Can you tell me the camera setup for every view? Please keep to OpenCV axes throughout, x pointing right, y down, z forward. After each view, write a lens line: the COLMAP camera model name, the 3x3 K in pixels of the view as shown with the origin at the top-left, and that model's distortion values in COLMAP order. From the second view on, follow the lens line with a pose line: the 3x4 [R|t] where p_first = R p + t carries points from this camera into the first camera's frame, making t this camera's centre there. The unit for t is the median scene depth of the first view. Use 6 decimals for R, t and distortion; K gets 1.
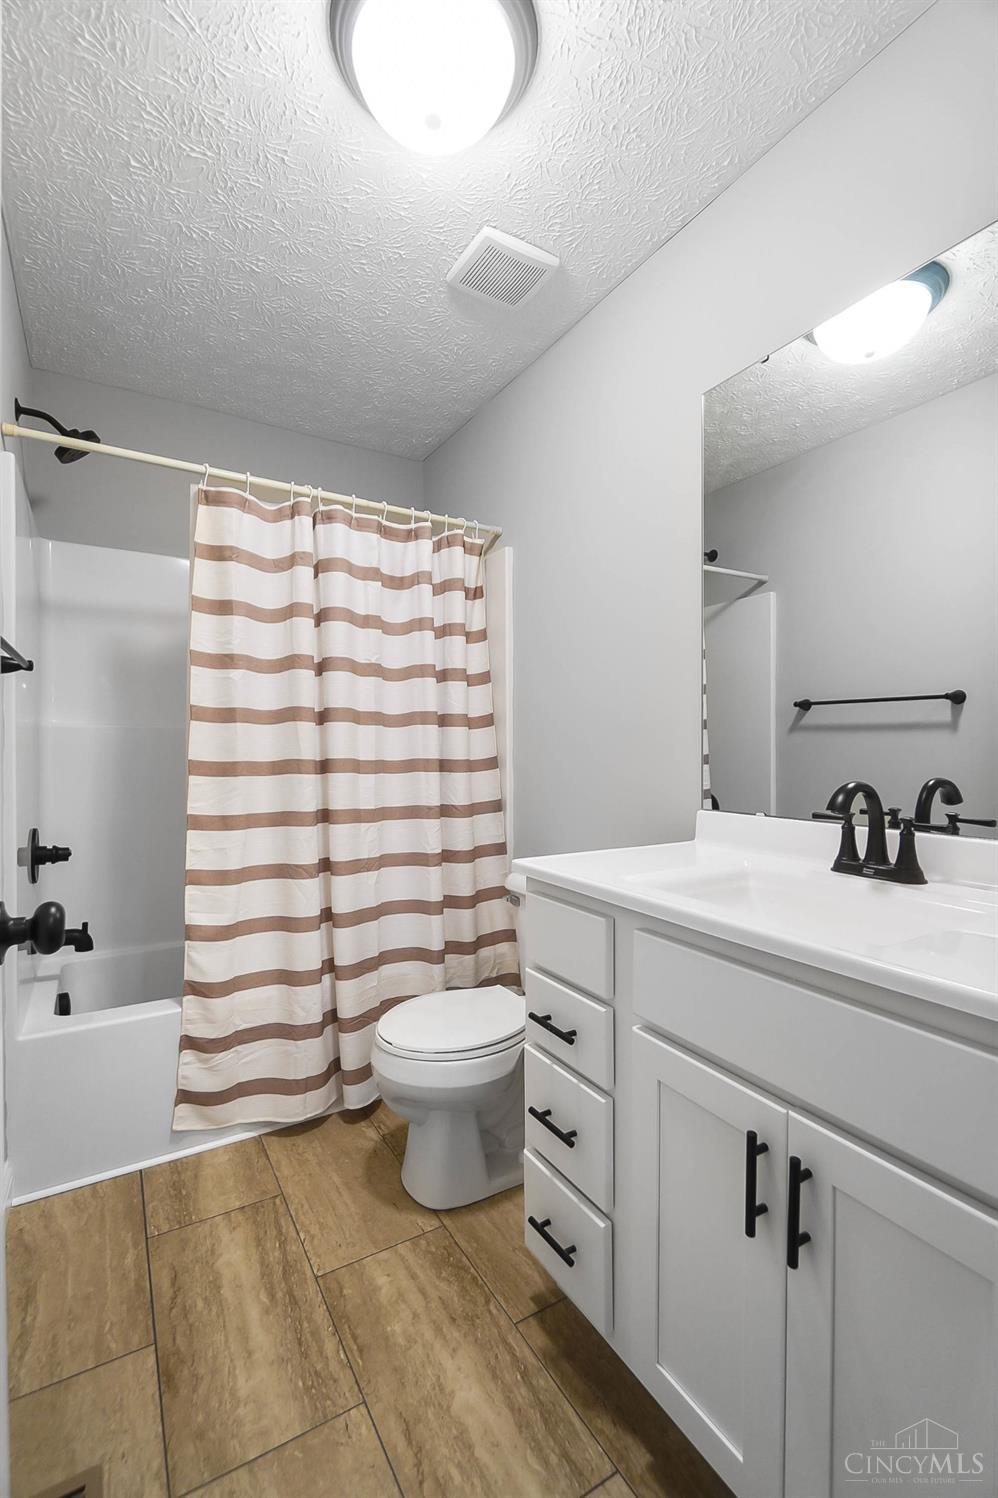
lens RADIAL K [[667.5, 0, 506.4], [0, 667.5, 762.2], [0, 0, 1]] dist [0.015117, -0.003916]
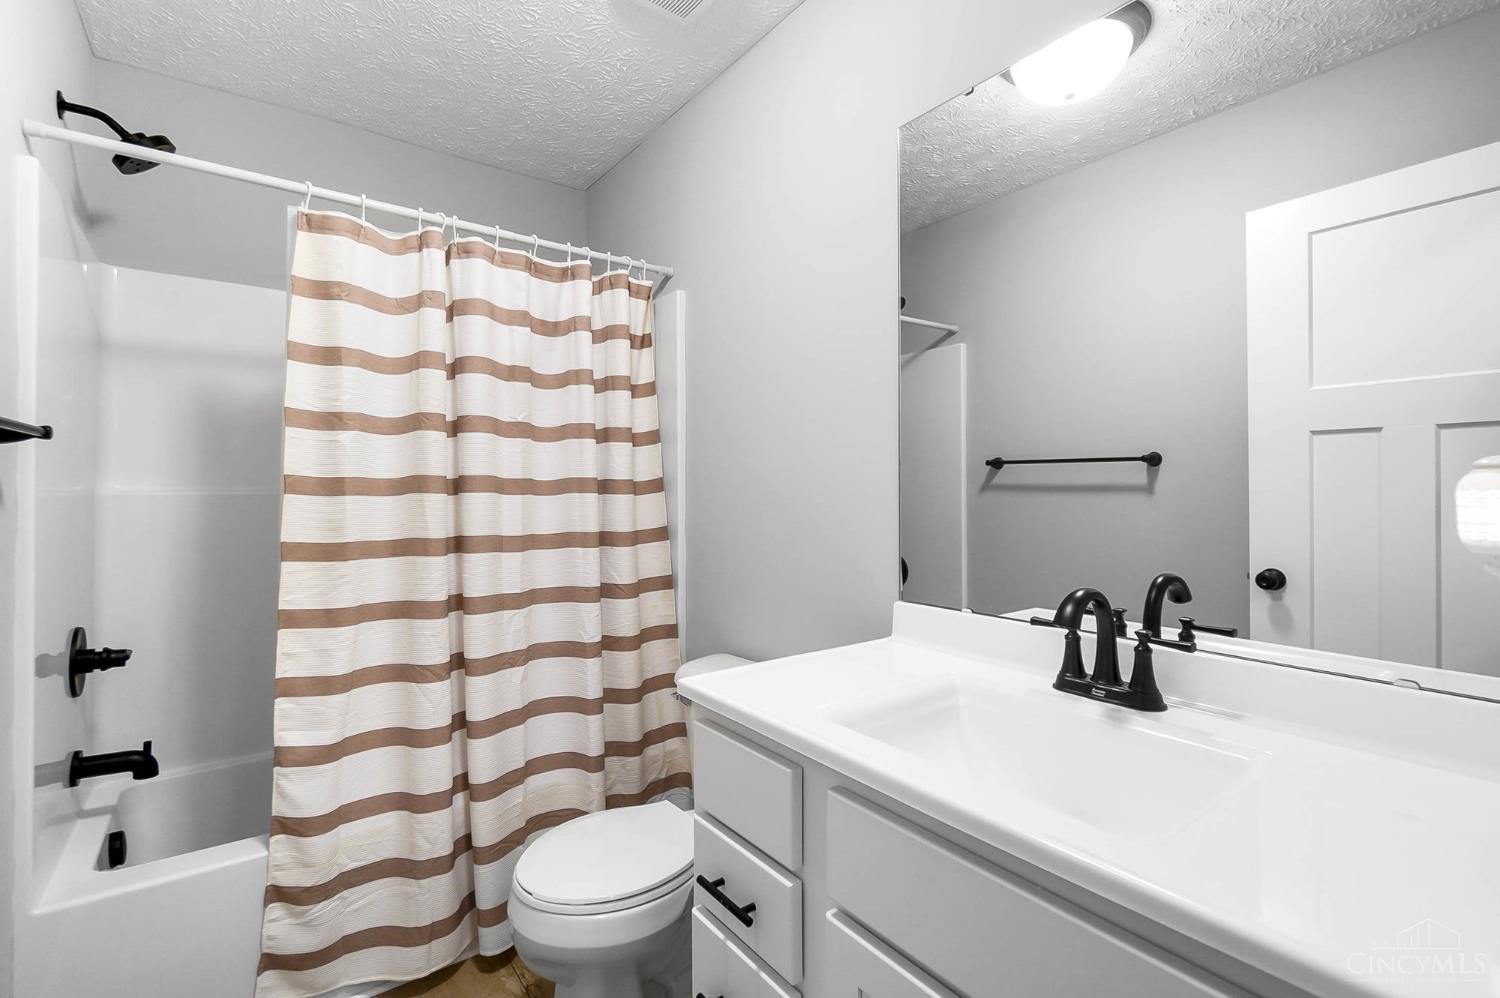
lens RADIAL K [[668.4, 0, 749.1], [0, 668.4, 484.3], [0, 0, 1]] dist [0.015117, -0.003916]
pose [[0.995854, 0.001426, 0.090951, 0.015543], [0.000085, 0.999862, -0.016608, -0.057122], [-0.090962, 0.016546, 0.995717, 0.127461]]
